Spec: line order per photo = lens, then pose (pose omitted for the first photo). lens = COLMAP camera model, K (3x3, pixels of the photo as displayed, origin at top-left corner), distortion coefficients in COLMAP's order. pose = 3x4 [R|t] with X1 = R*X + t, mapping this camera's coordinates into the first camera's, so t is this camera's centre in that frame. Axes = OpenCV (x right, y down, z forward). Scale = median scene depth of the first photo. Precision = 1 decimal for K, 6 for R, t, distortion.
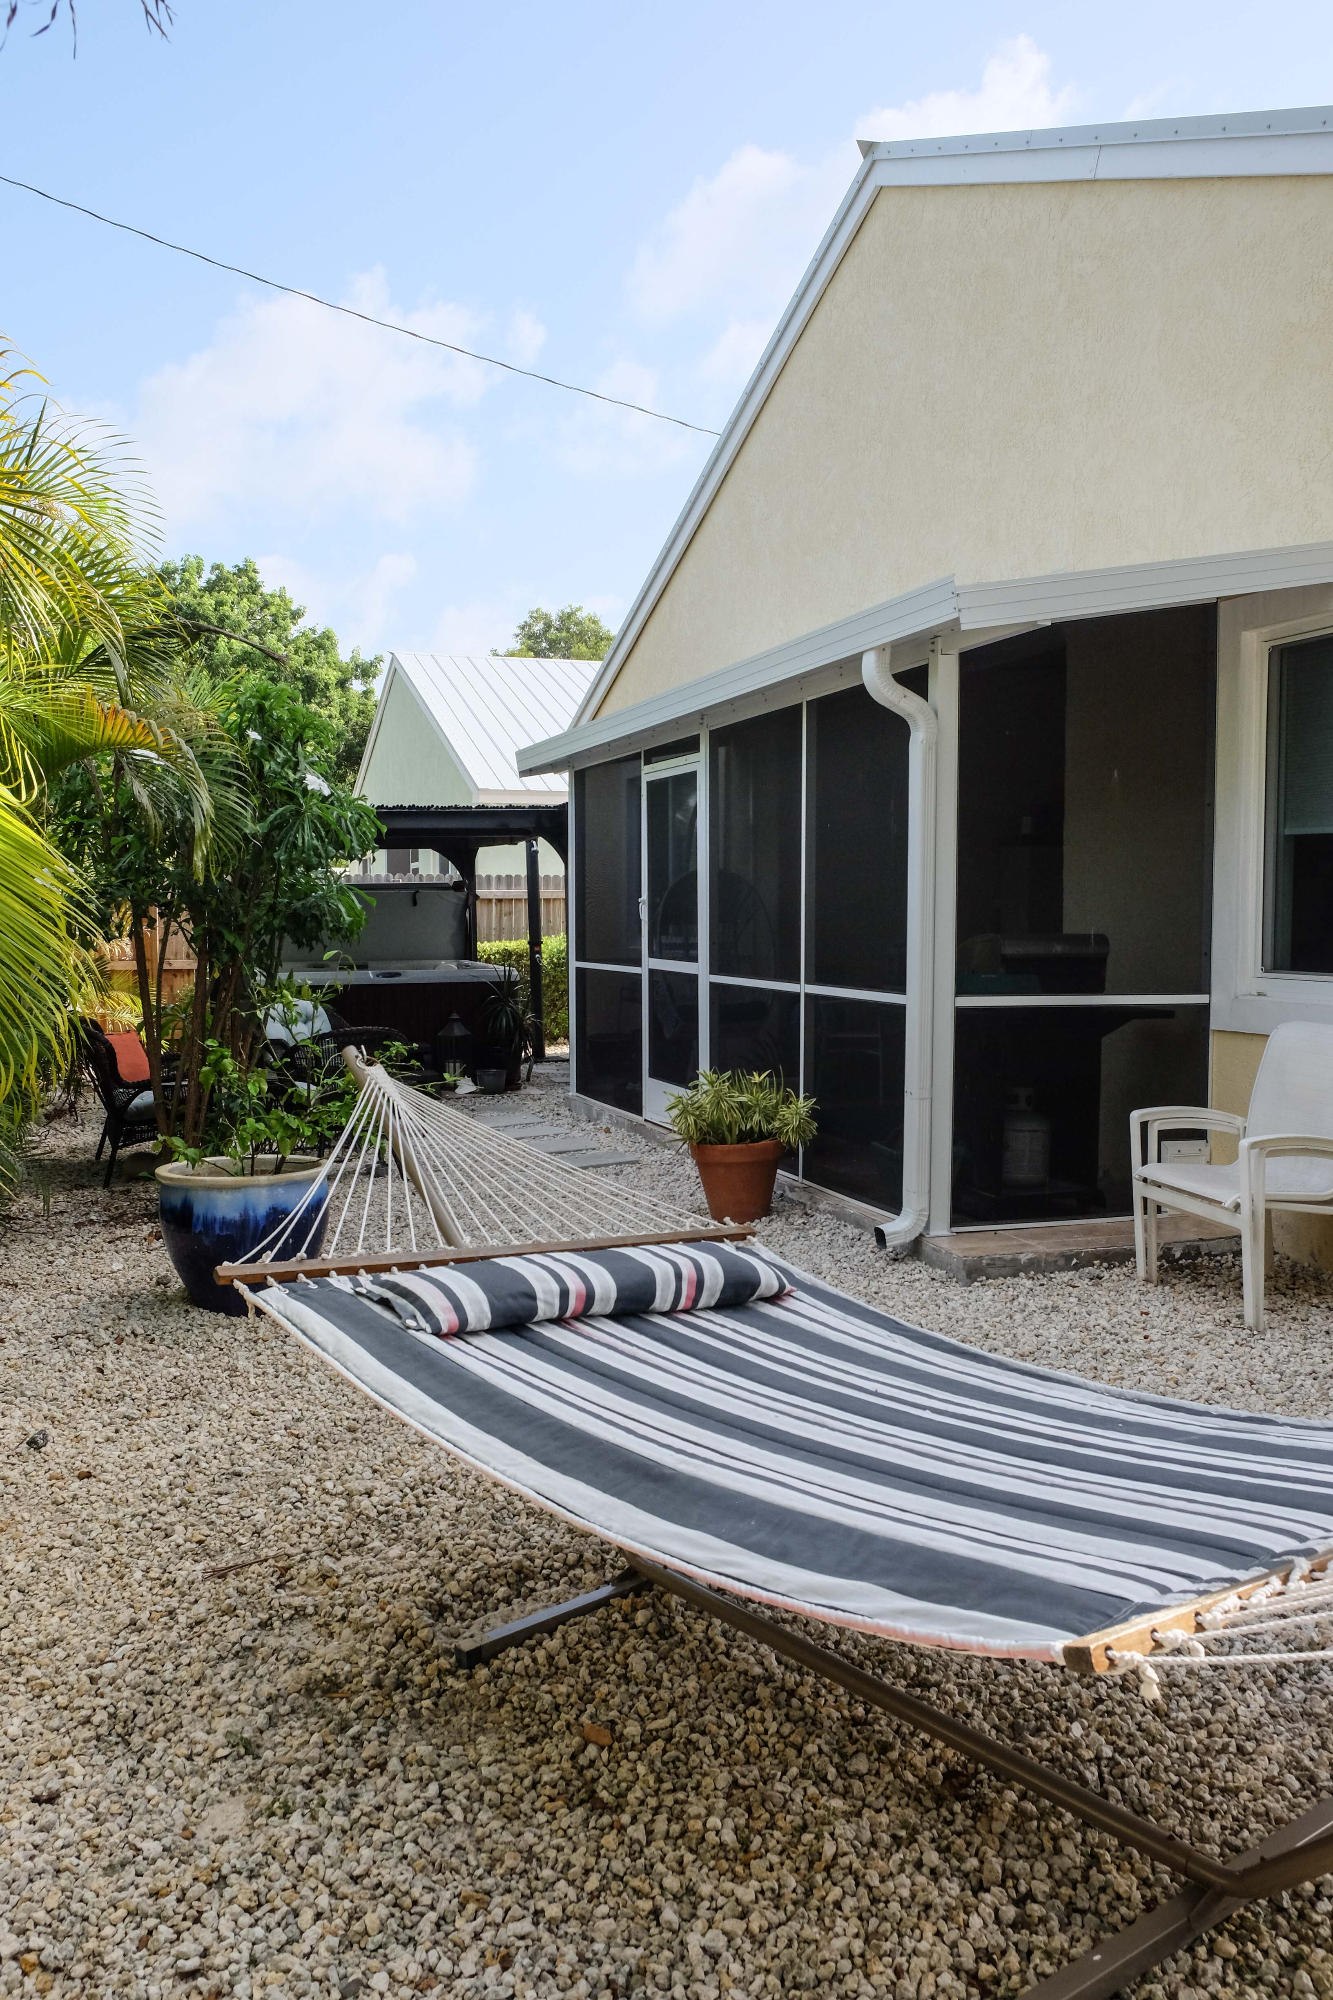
lens RADIAL K [[1585.1, 0, 657.2], [0, 1585.1, 1001.7], [0, 0, 1]] dist [-0.029681, 0.047050]
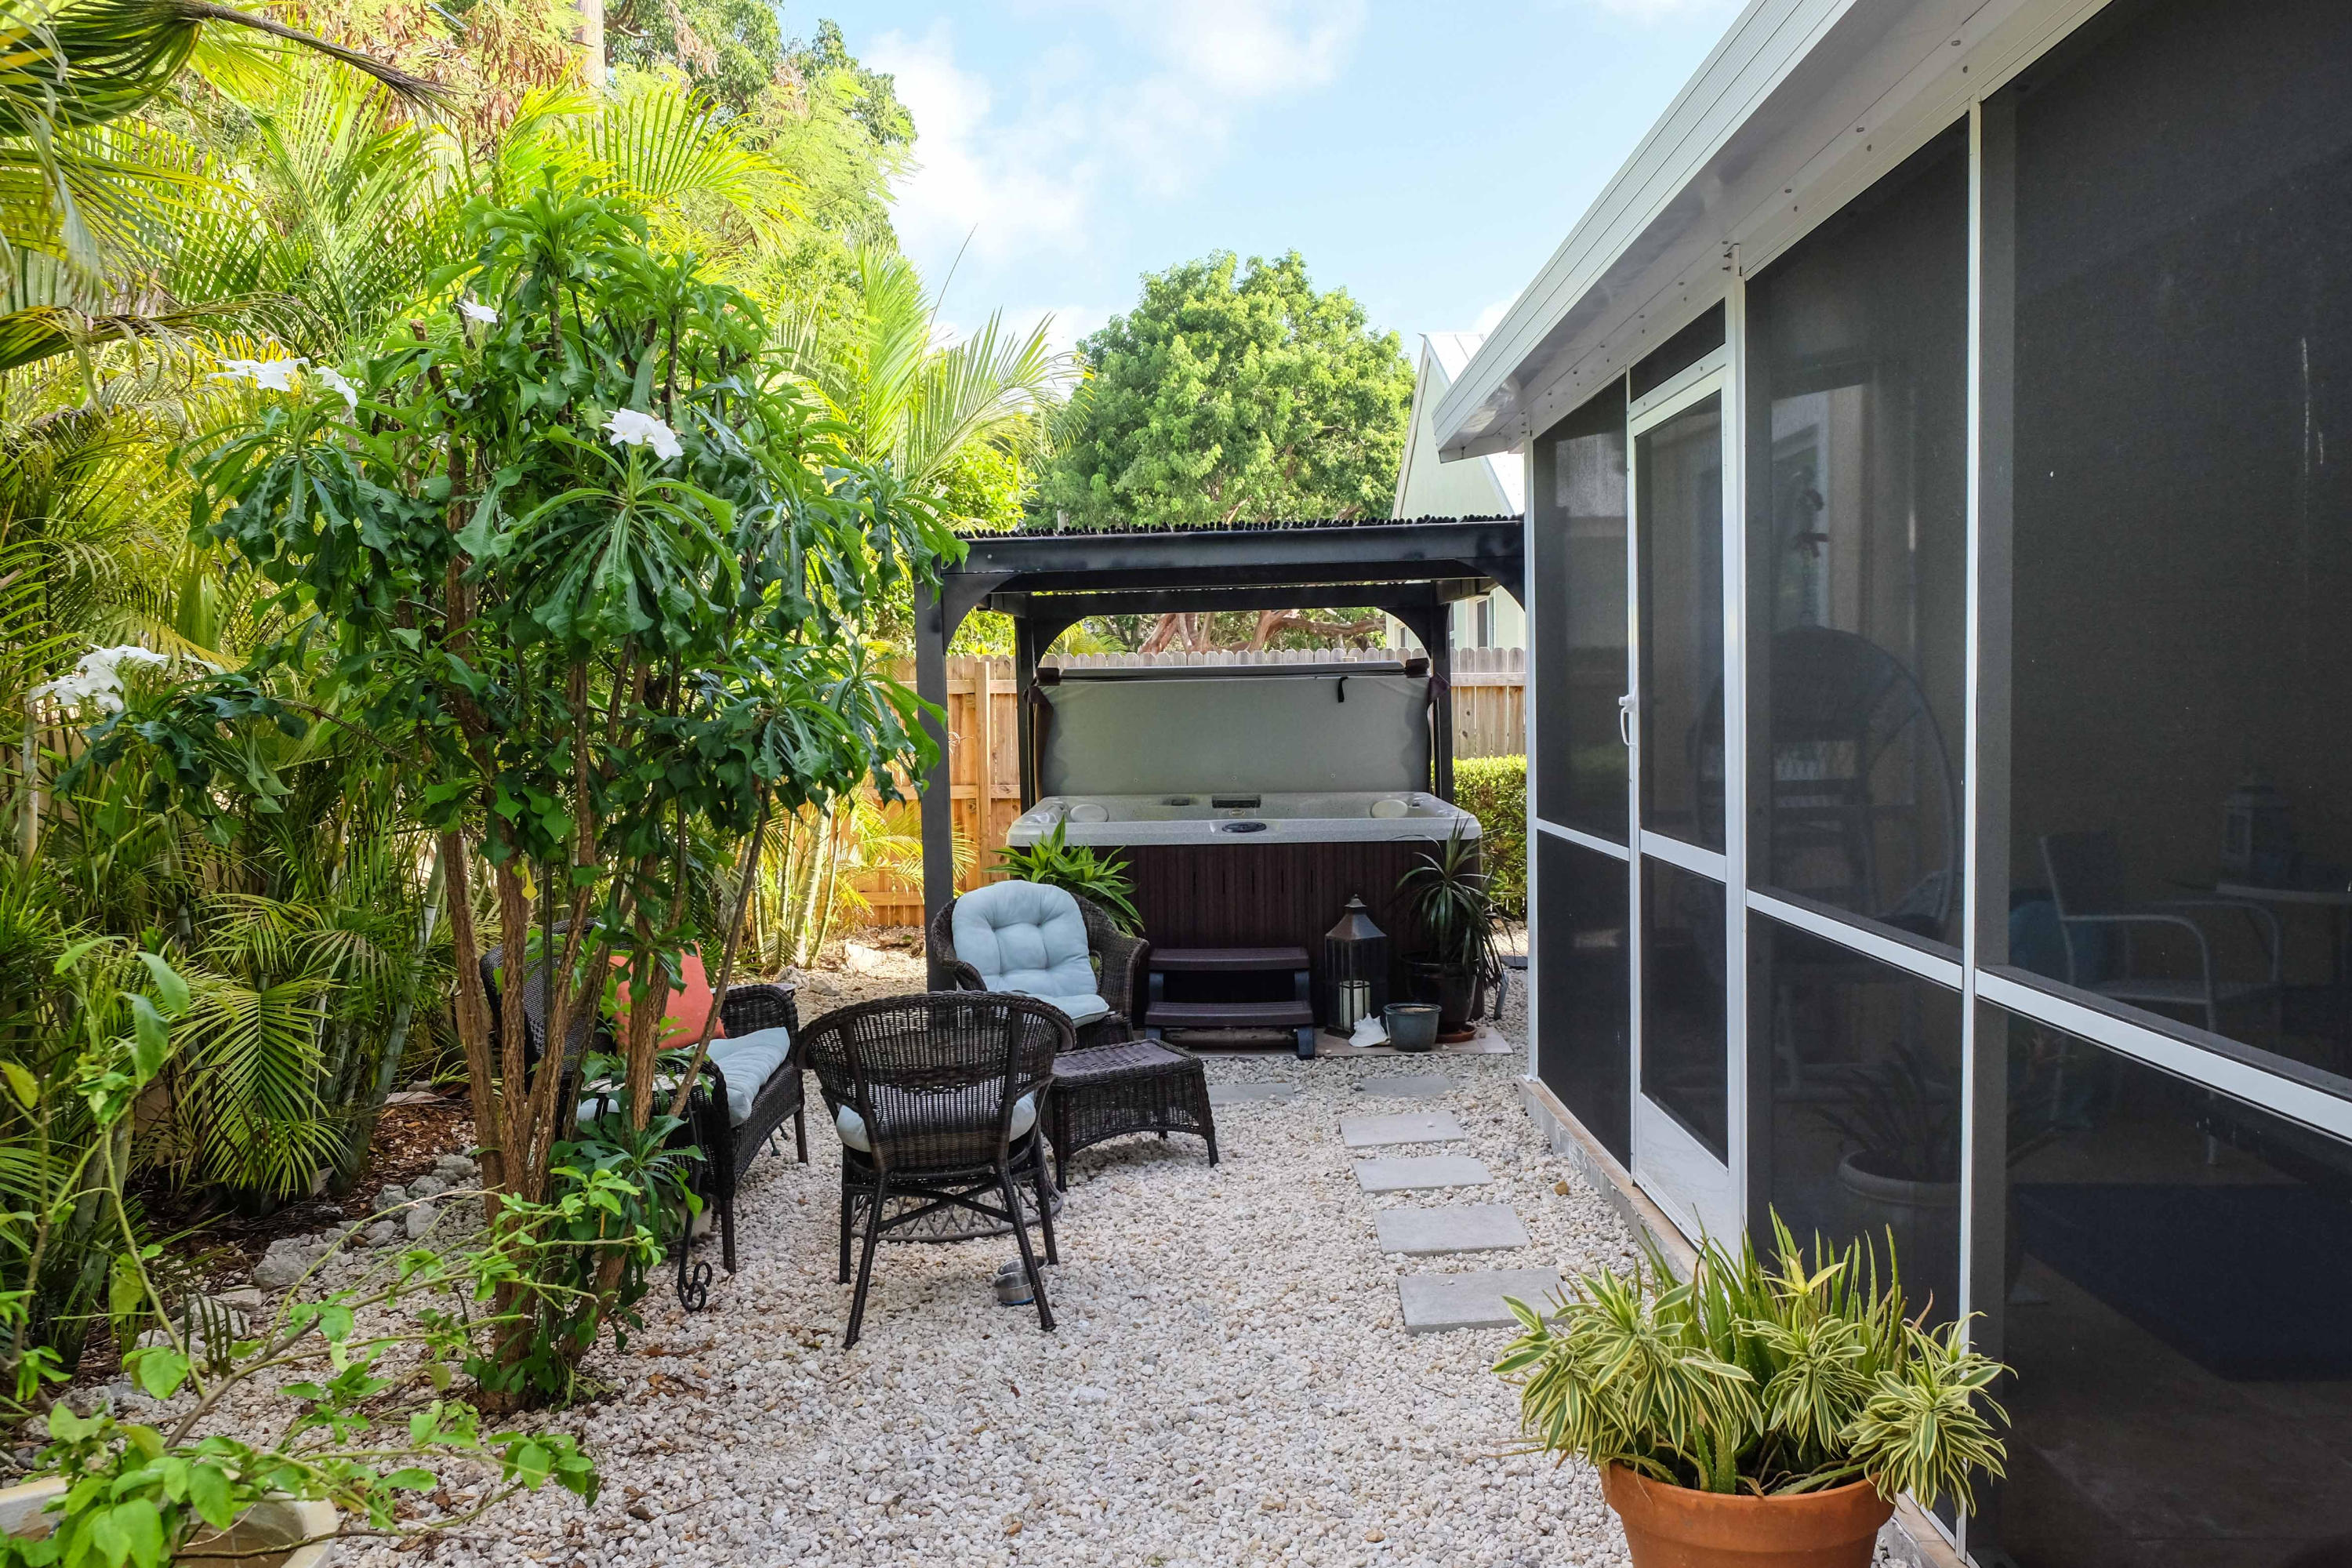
lens RADIAL K [[1864.1, 0, 1199.7], [0, 1864.1, 768.6], [0, 0, 1]] dist [-0.029681, 0.047050]
pose [[0.939130, 0.004484, -0.343532, 0.040601], [-0.009917, 0.999852, -0.014060, -0.024957], [0.343418, 0.016611, 0.939036, 0.320092]]
